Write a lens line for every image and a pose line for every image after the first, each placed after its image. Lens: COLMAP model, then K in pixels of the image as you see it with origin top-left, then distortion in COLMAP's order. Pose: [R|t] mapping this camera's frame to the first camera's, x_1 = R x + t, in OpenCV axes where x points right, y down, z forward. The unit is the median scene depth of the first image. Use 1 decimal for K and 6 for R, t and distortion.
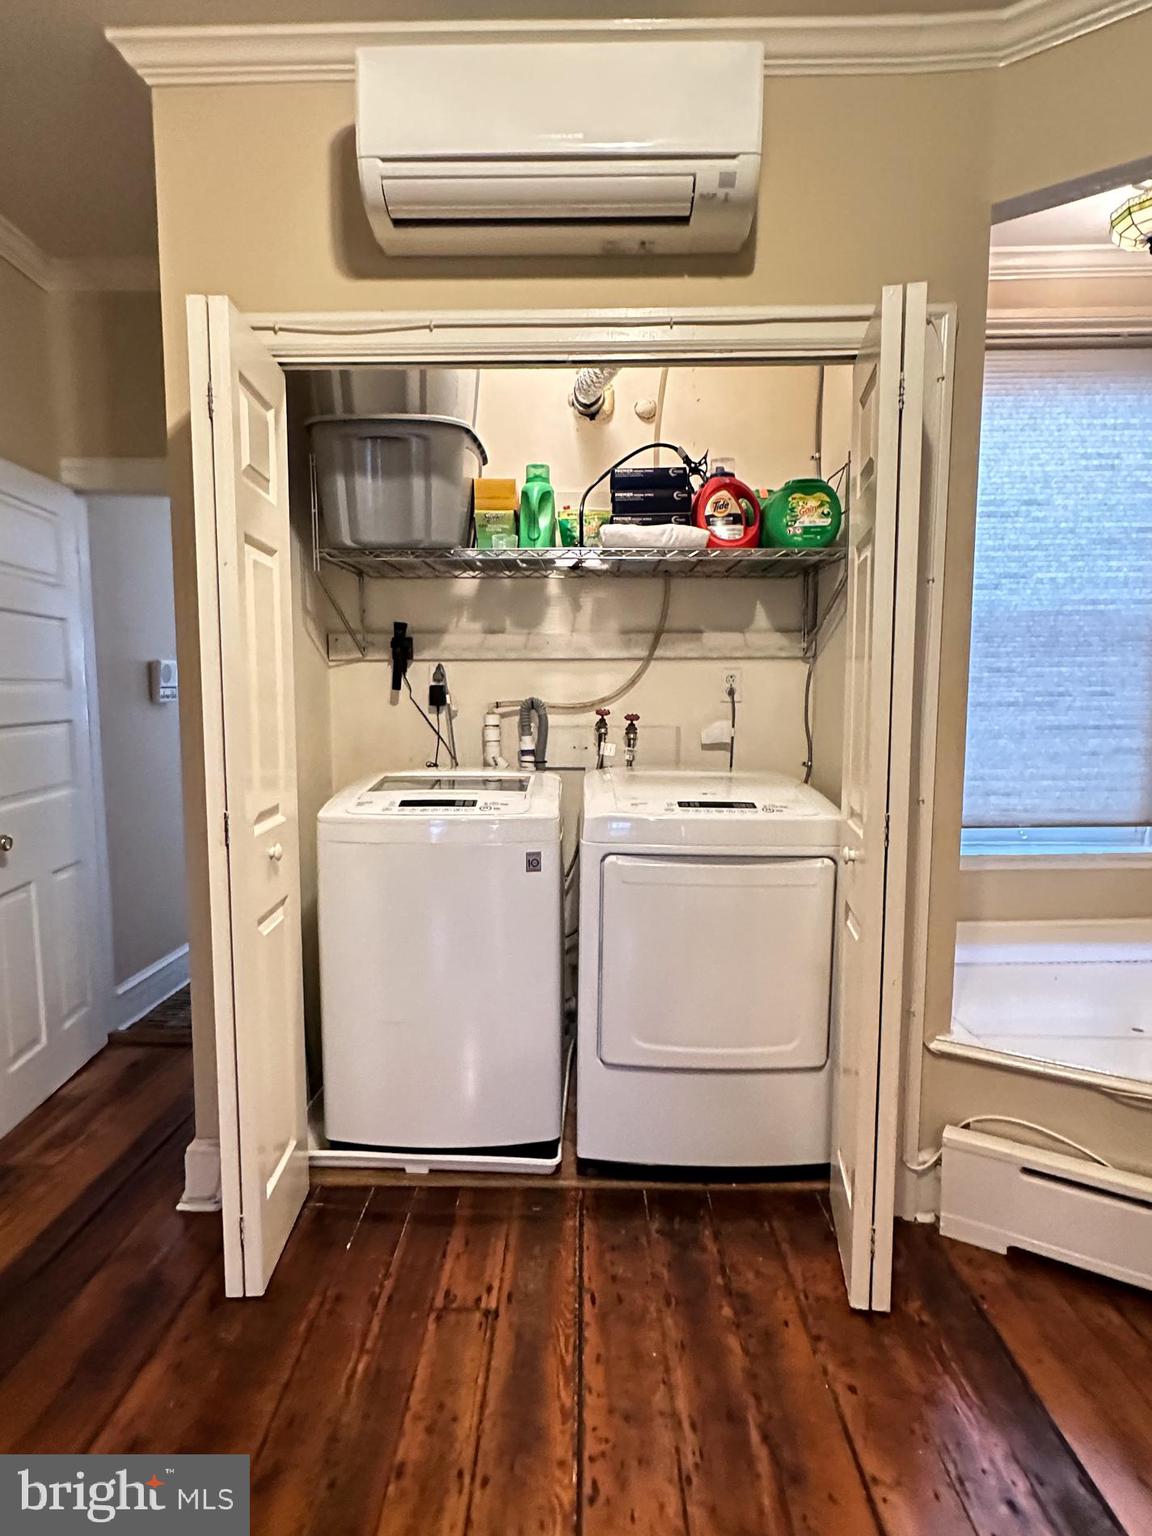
lens RADIAL K [[817.4, 0, 577.0], [0, 817.4, 772.7], [0, 0, 1]] dist [0.002567, -0.000097]
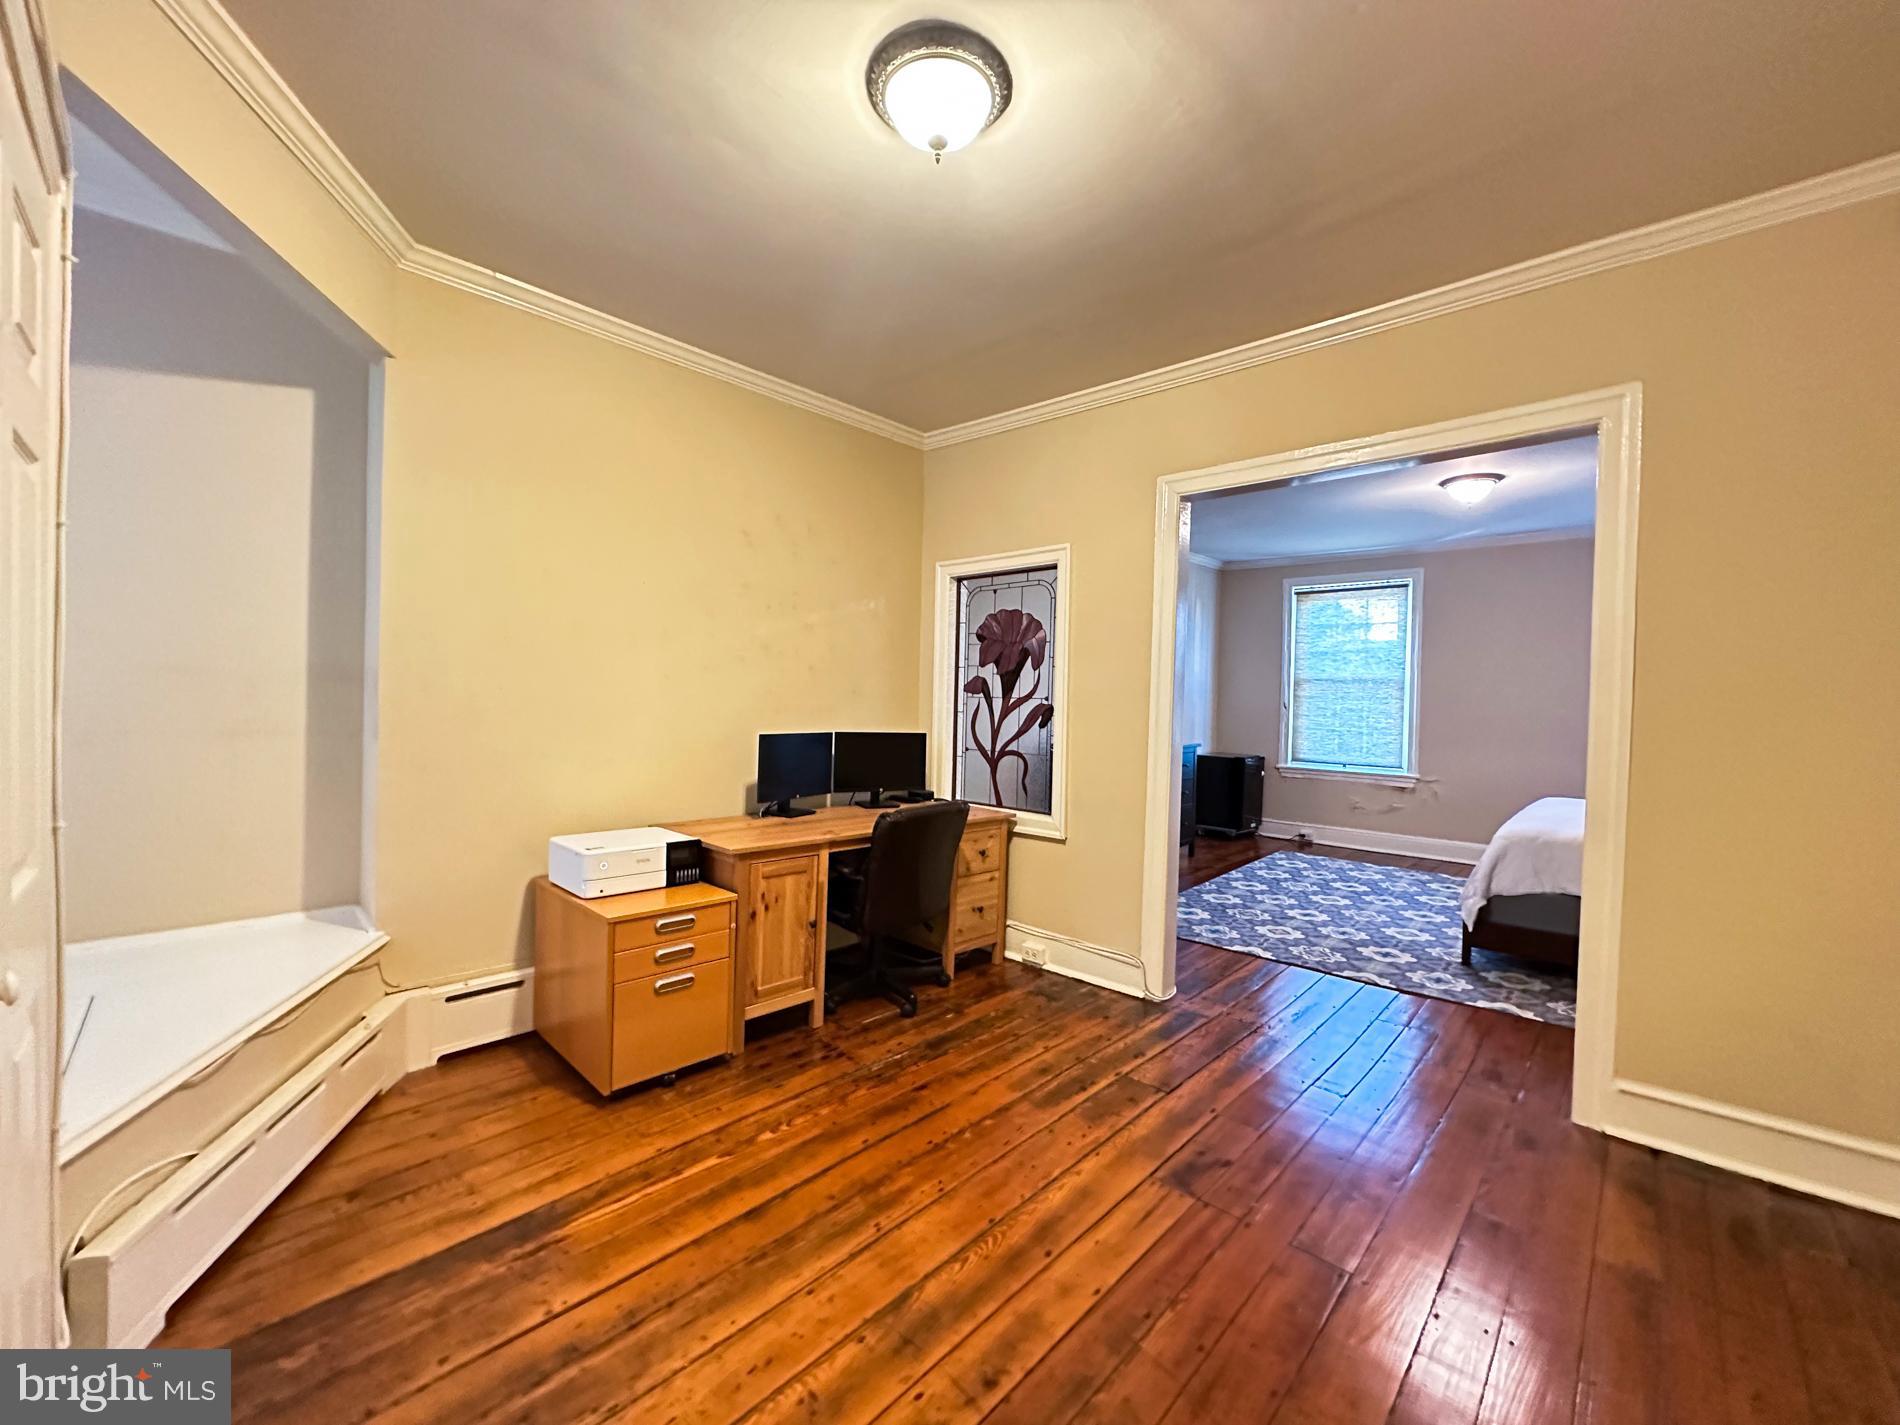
lens RADIAL K [[751.0, 0, 953.0], [0, 751.0, 710.7], [0, 0, 1]] dist [-0.000404, 0.001125]
pose [[-0.736287, -0.022358, 0.676300, -0.568147], [0.042465, 0.995957, 0.079157, -0.078698], [-0.675336, 0.087001, -0.732361, 0.900554]]
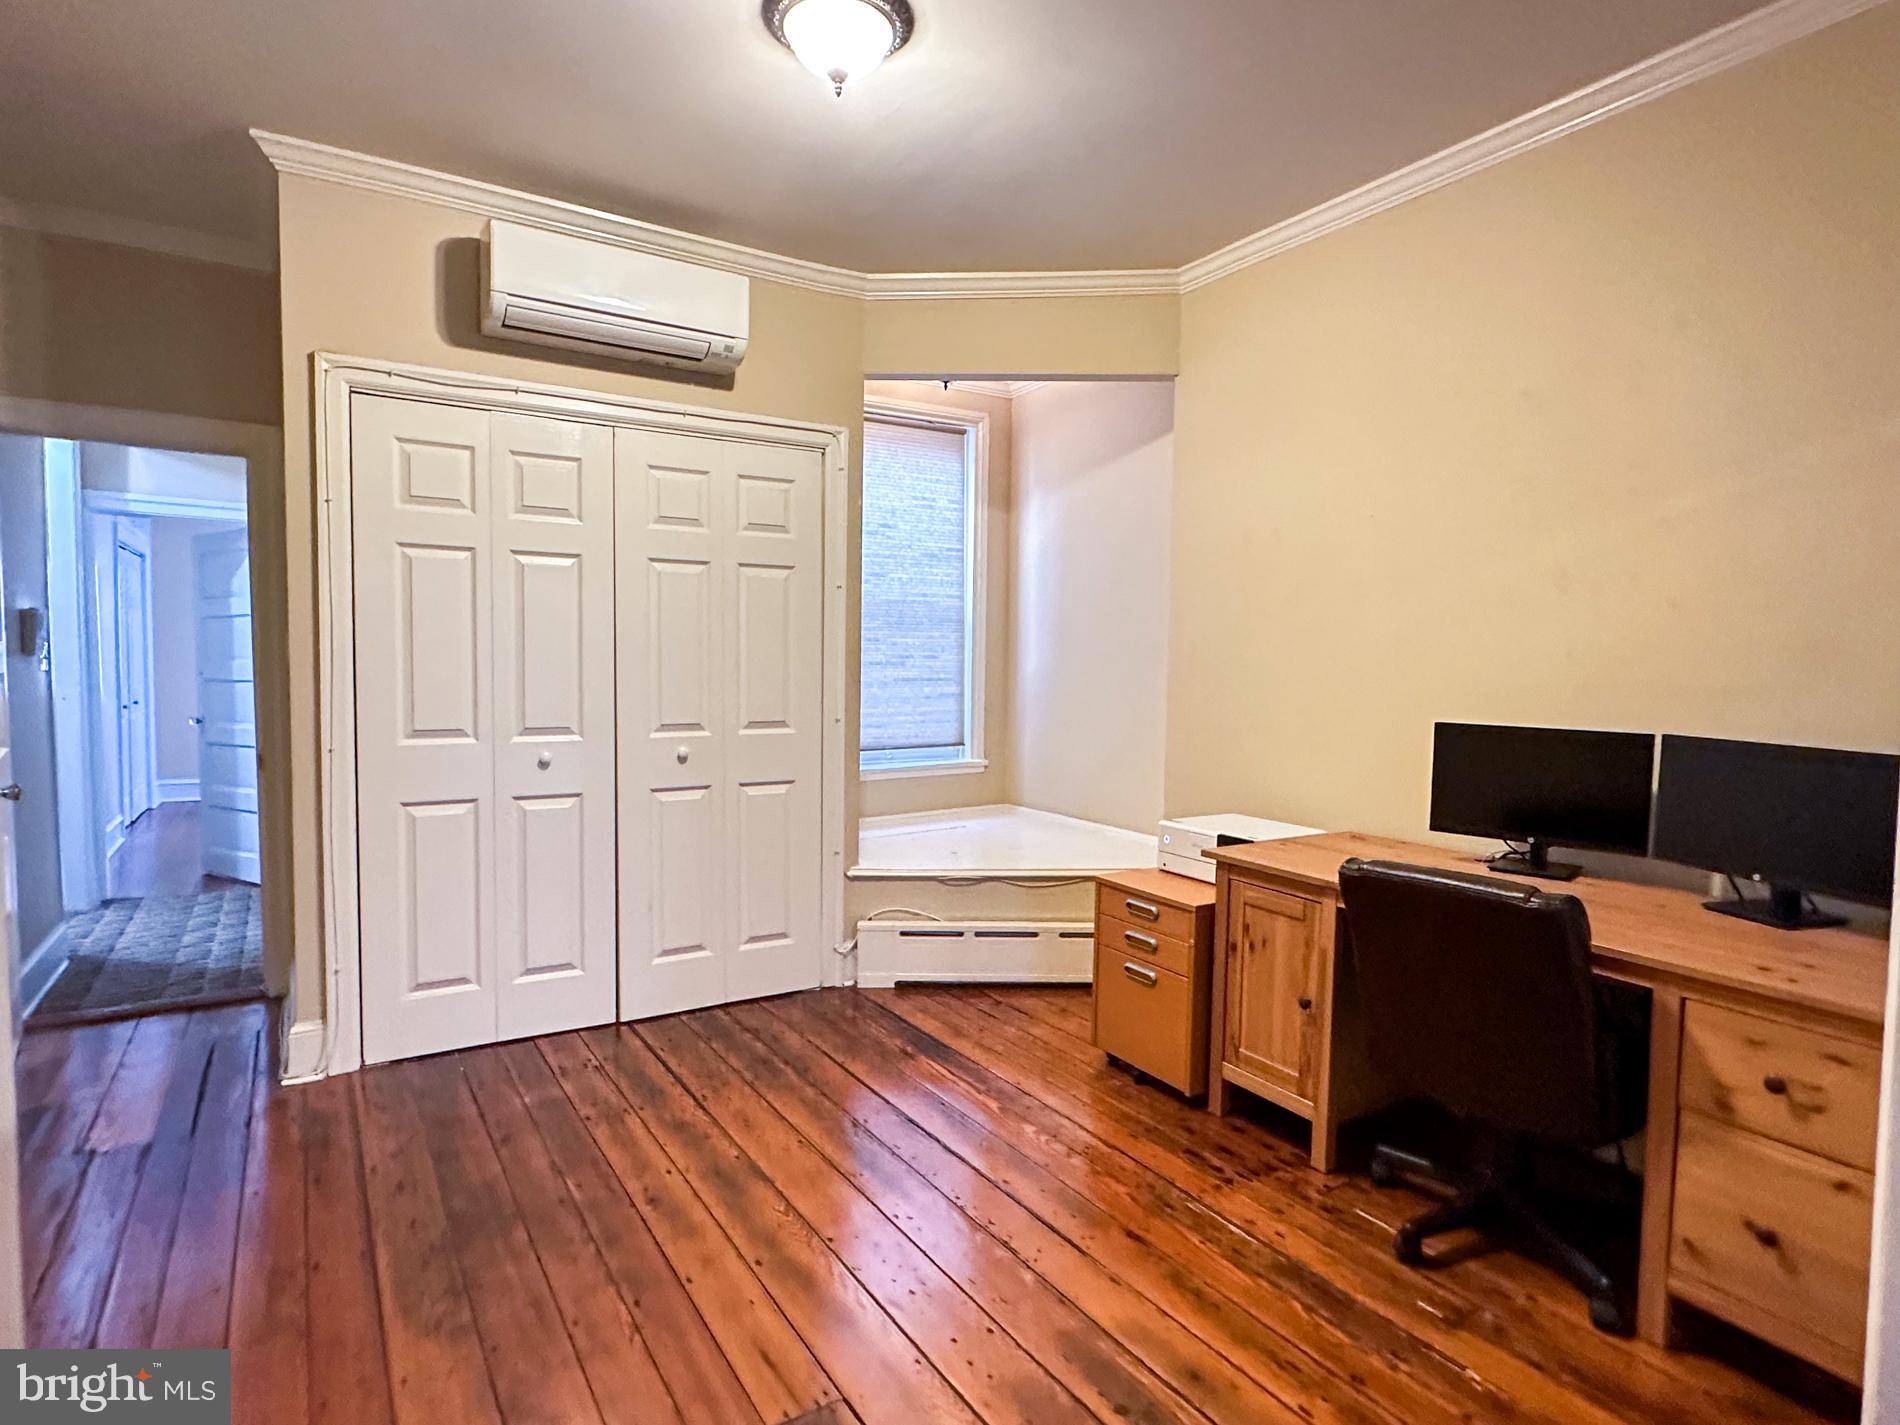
lens RADIAL K [[1011.1, 0, 951.4], [0, 1011.1, 717.3], [0, 0, 1]] dist [0.002567, -0.000097]
pose [[0.834624, -0.019996, 0.550457, -0.480367], [0.039219, 0.998962, -0.023177, 0.080582], [-0.549422, 0.040933, 0.834542, -0.772753]]
